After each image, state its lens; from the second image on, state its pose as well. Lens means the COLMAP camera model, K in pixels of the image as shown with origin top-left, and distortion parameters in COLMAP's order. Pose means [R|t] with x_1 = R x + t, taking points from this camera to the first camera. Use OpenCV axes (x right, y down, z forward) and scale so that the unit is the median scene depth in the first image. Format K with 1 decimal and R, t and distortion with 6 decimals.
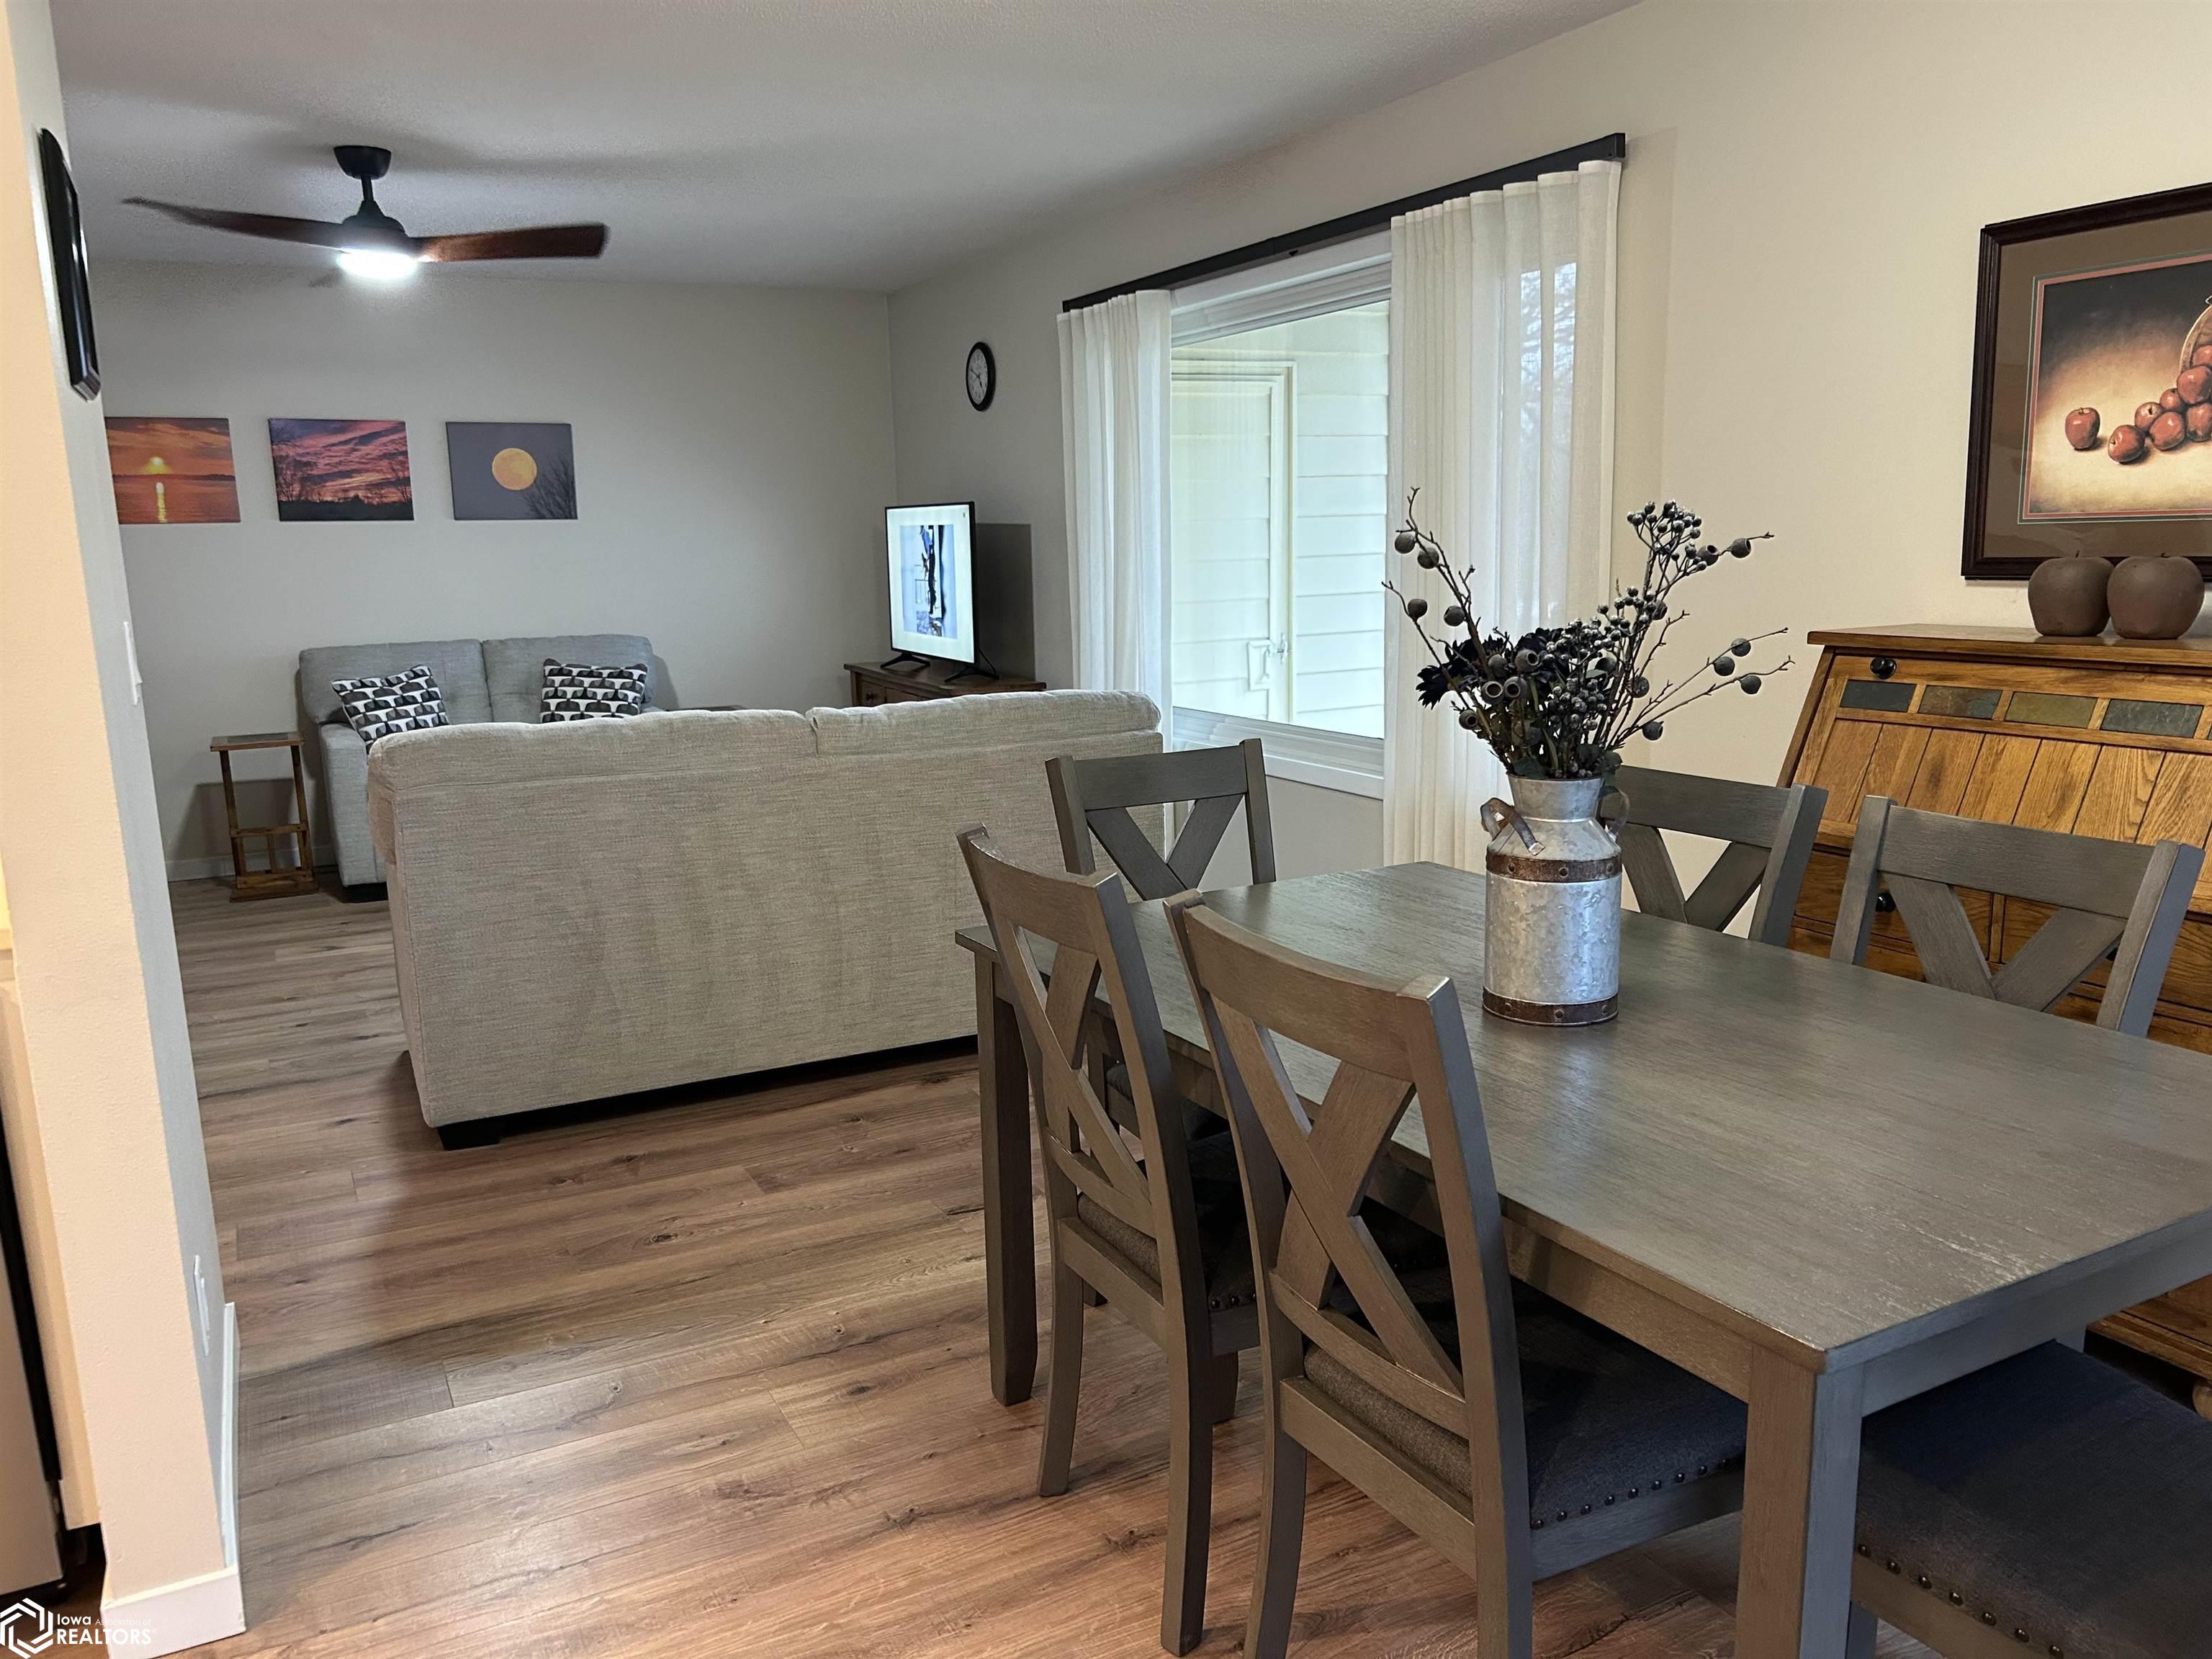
lens RADIAL K [[1666.1, 0, 1109.4], [0, 1666.1, 840.6], [0, 0, 1]] dist [0.057678, -0.064238]
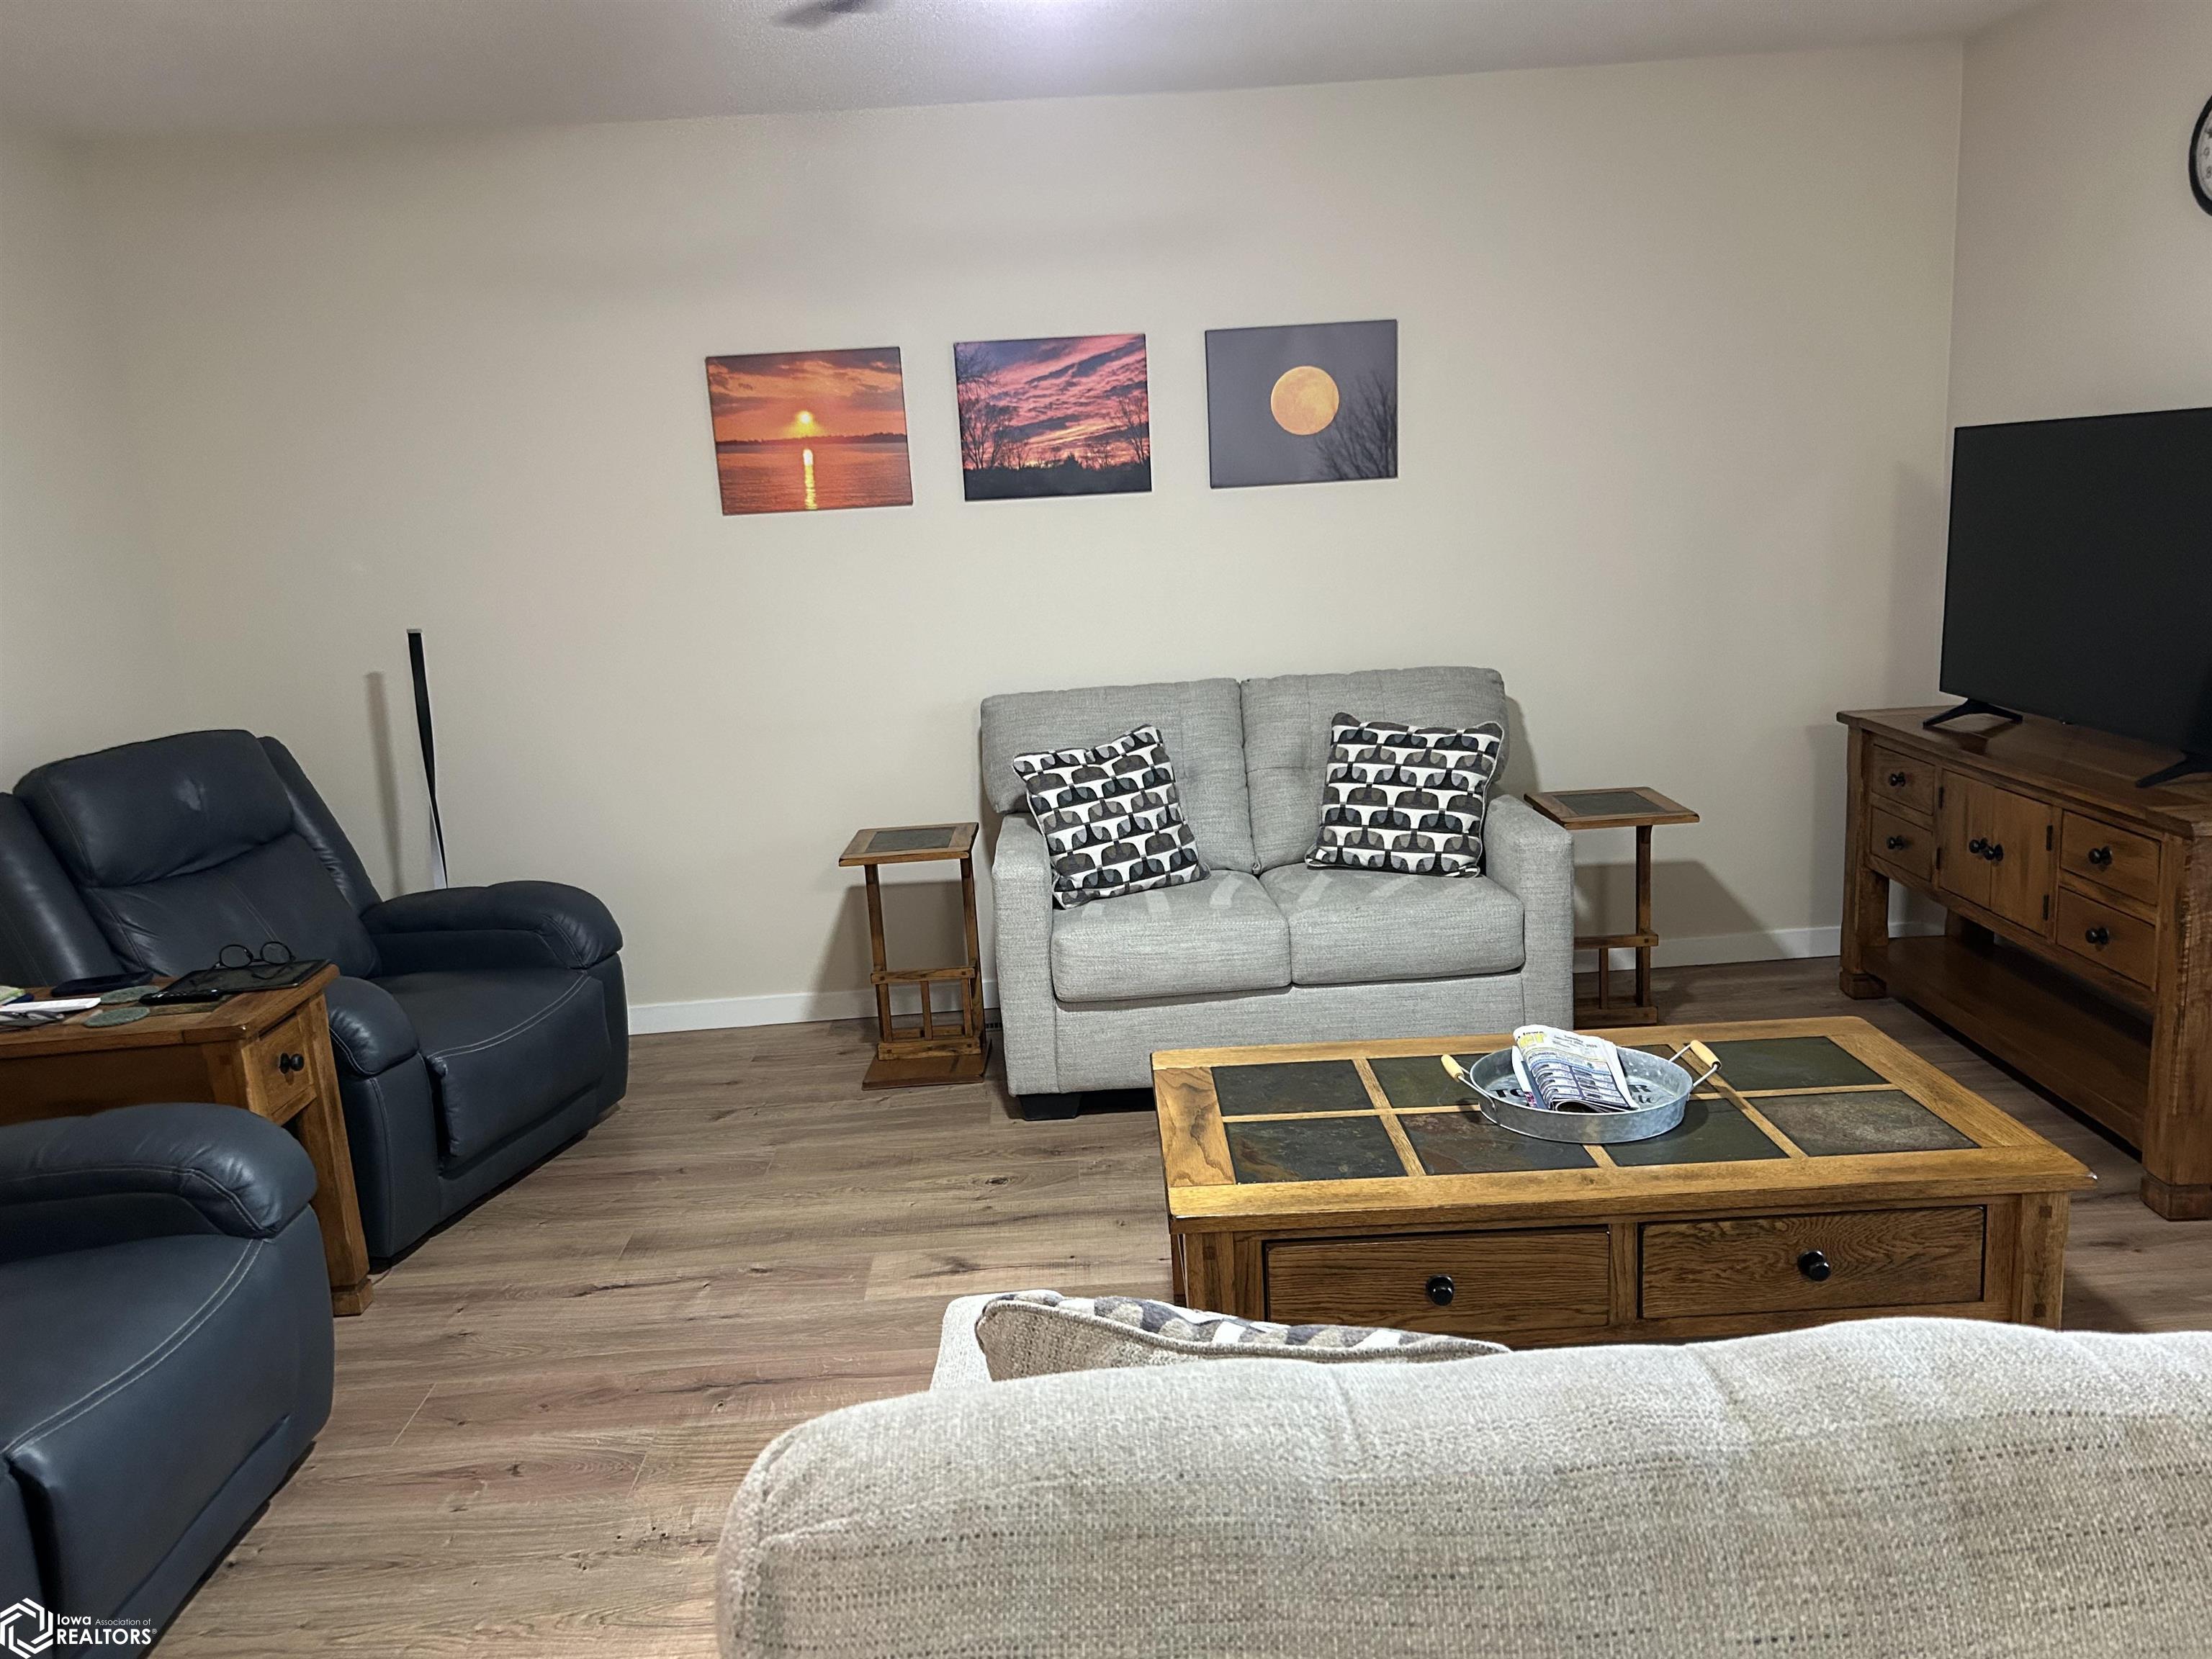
lens RADIAL K [[1666.1, 0, 1102.8], [0, 1666.1, 853.2], [0, 0, 1]] dist [0.057678, -0.064238]
pose [[0.898613, 0.060337, -0.434573, -0.156537], [-0.042330, 0.997801, 0.051006, -0.090833], [0.436695, -0.027439, 0.899191, 0.446582]]
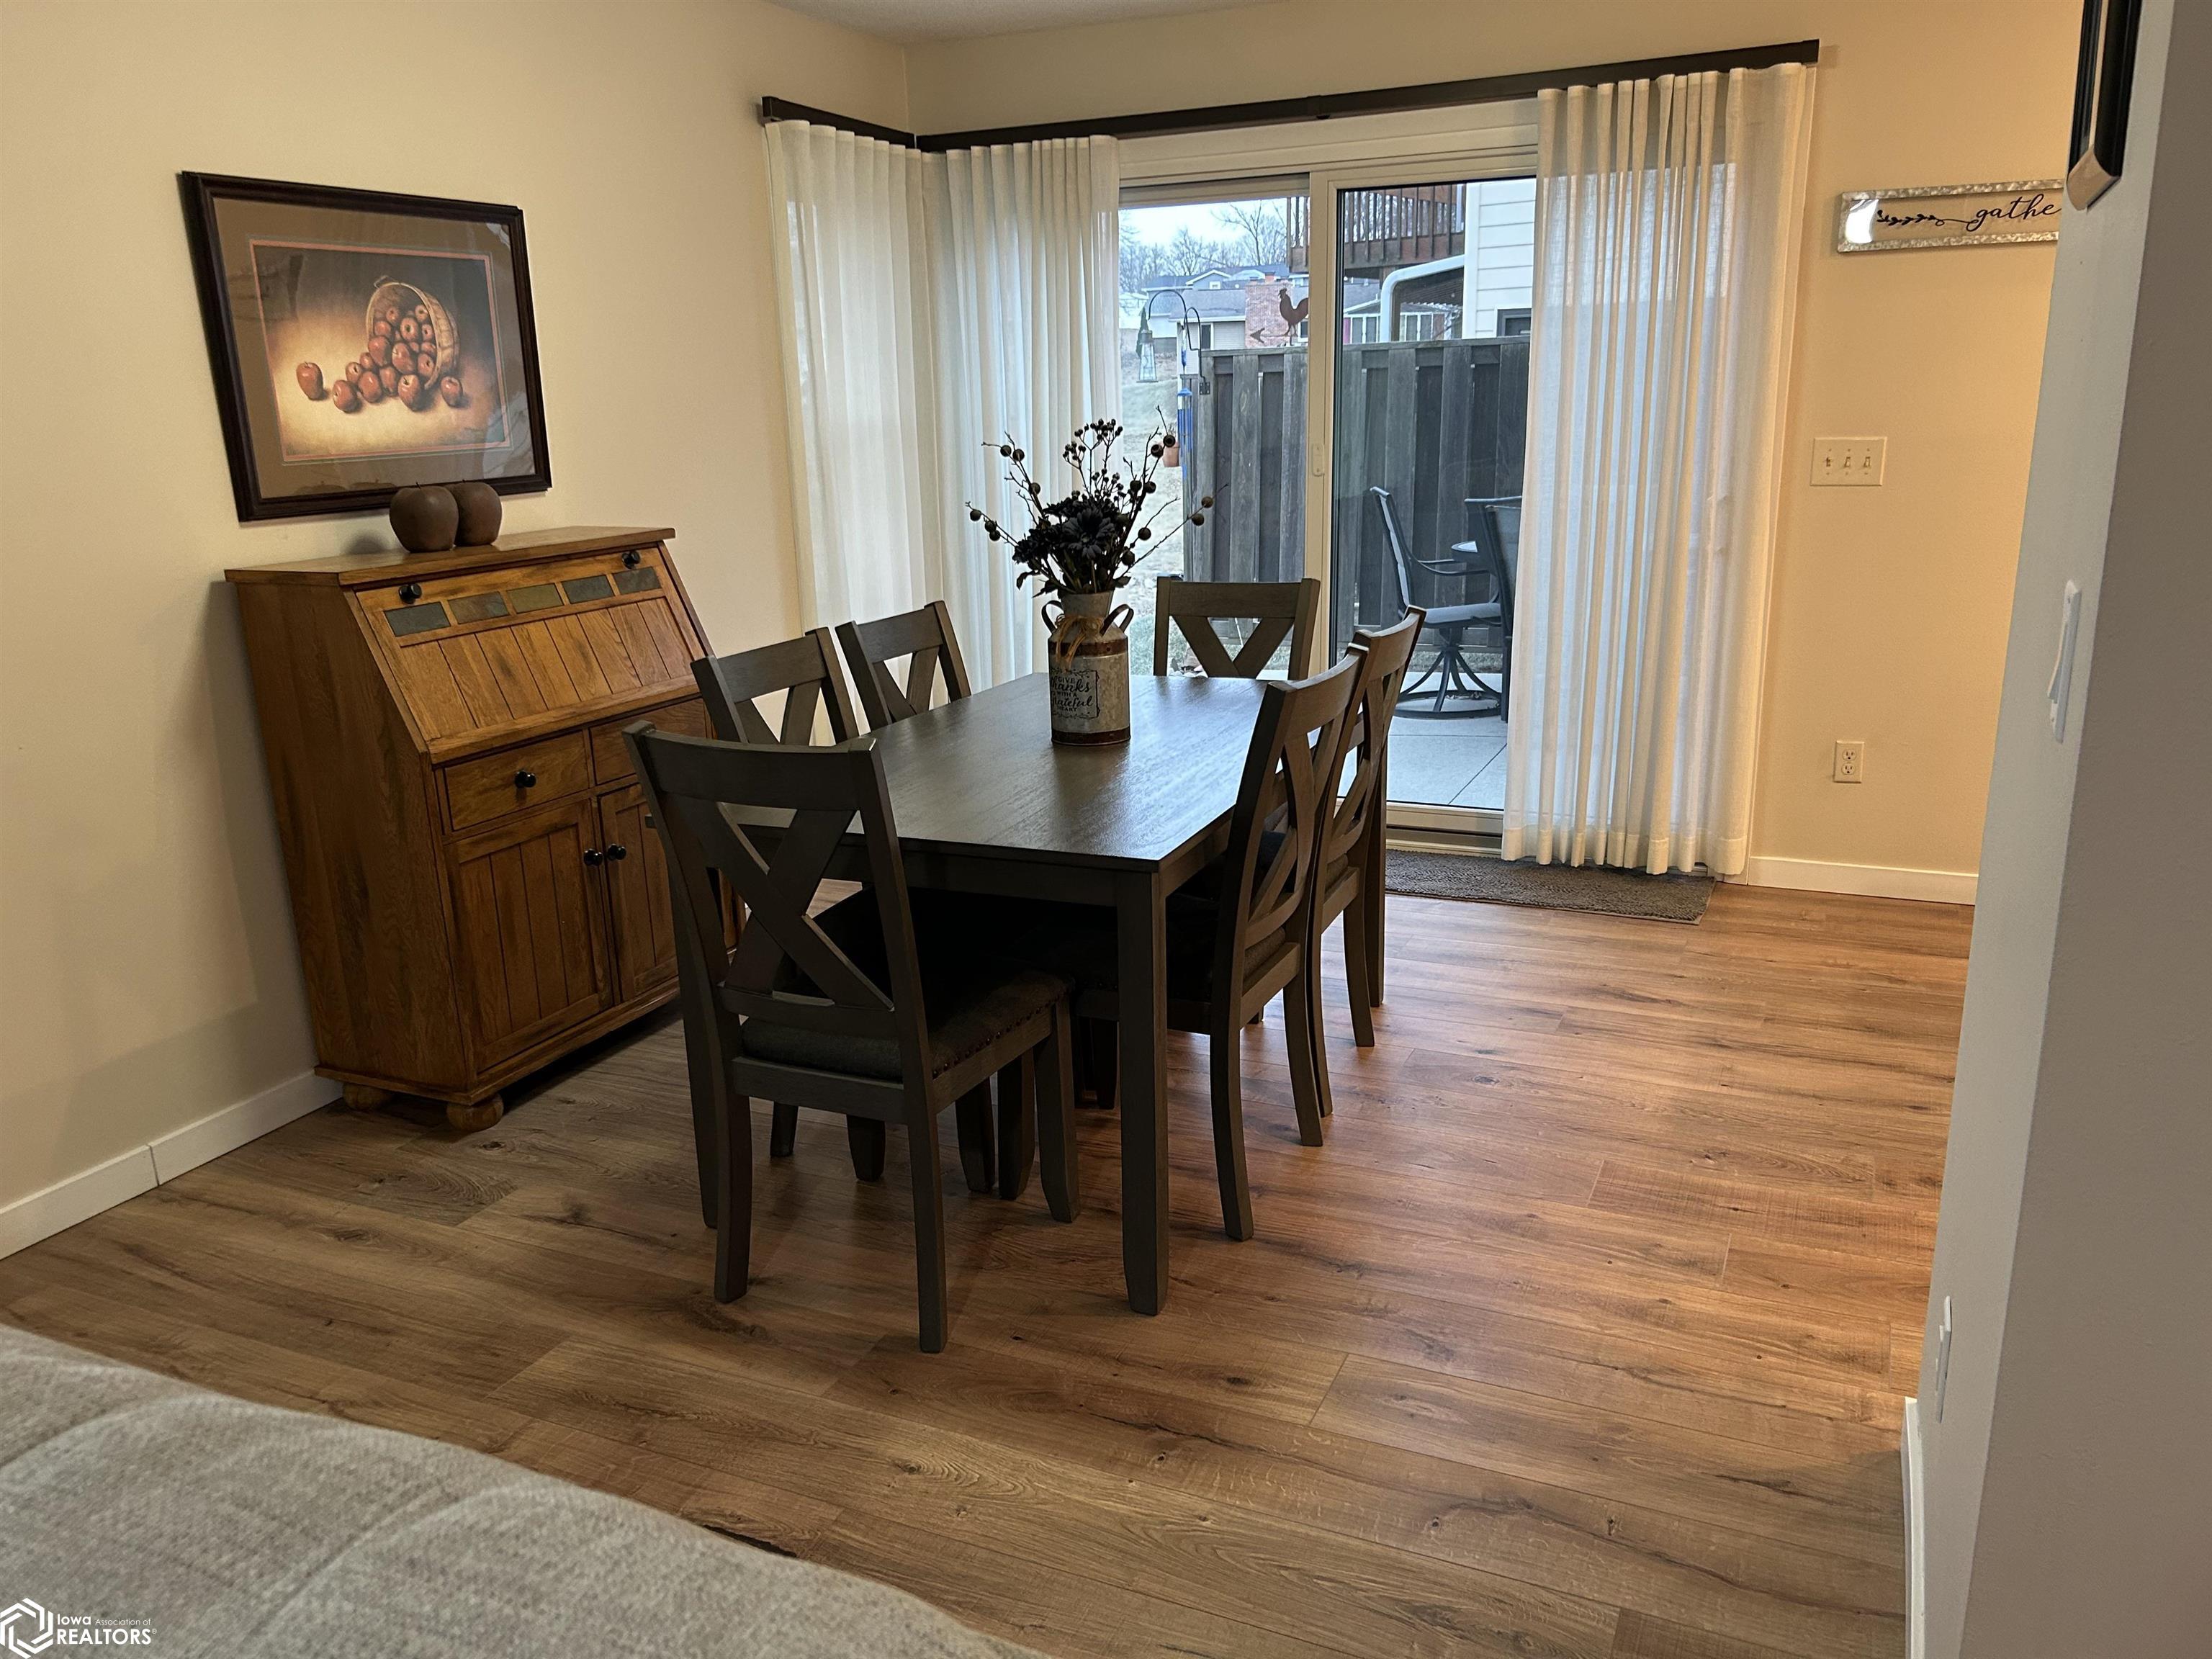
lens RADIAL K [[1666.1, 0, 1119.0], [0, 1666.1, 818.0], [0, 0, 1]] dist [0.057678, -0.064238]
pose [[-0.616286, -0.154569, 0.772204, -0.312467], [0.188021, 0.923313, 0.334874, -0.111965], [-0.764748, 0.351569, -0.539963, 0.584279]]
